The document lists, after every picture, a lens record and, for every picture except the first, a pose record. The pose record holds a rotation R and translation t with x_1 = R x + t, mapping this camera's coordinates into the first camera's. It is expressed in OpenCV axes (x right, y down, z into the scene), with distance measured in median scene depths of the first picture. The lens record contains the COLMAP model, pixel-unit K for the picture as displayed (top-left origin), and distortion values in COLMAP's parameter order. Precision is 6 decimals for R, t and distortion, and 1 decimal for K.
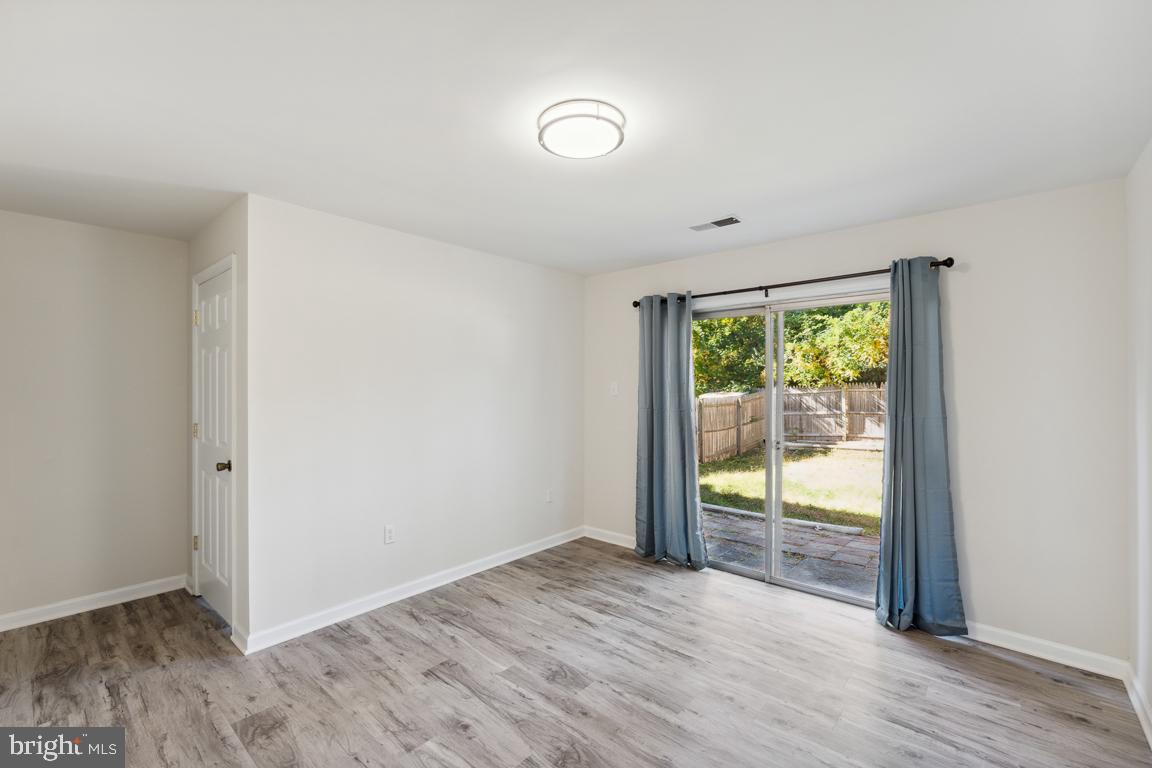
lens RADIAL K [[515.1, 0, 567.2], [0, 515.1, 389.7], [0, 0, 1]] dist [-0.002996, -0.000066]
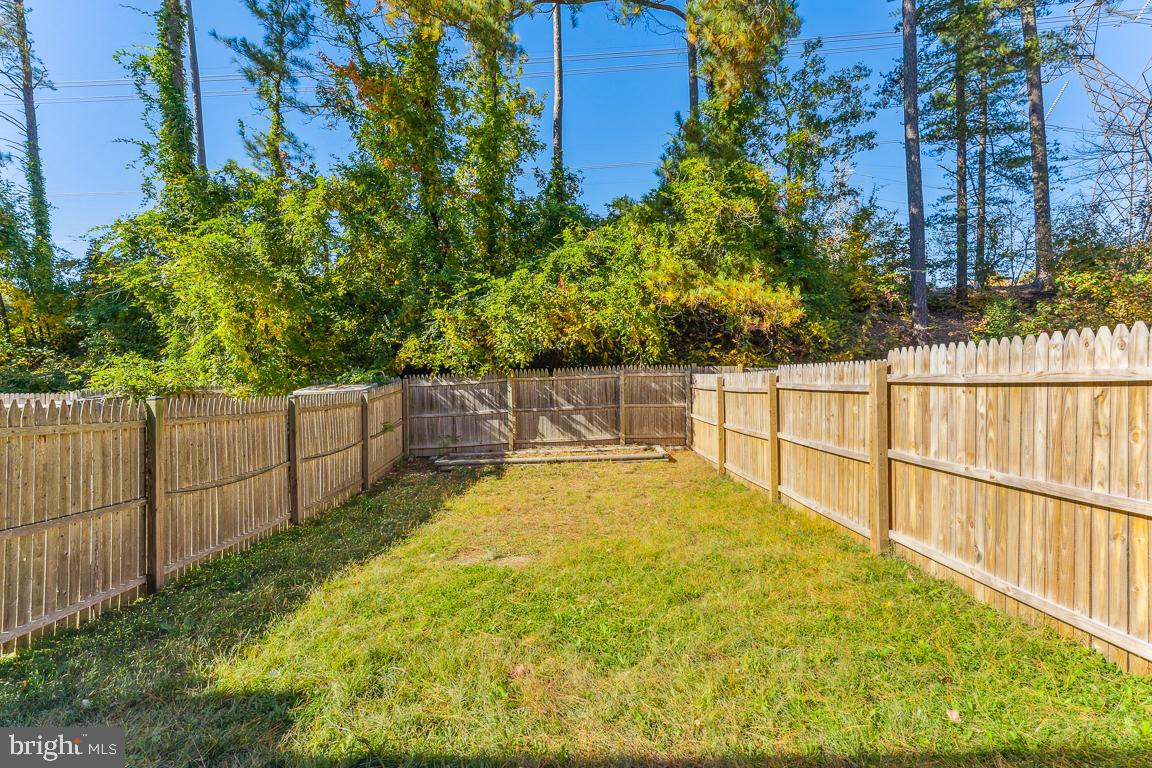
lens RADIAL K [[536.0, 0, 574.1], [0, 536.0, 385.4], [0, 0, 1]] dist [-0.004867, -0.000109]
pose [[0.752000, -0.013735, 0.659020, 0.107077], [0.009724, 0.999905, 0.009743, 0.002812], [-0.659092, -0.000918, 0.752062, 0.370806]]
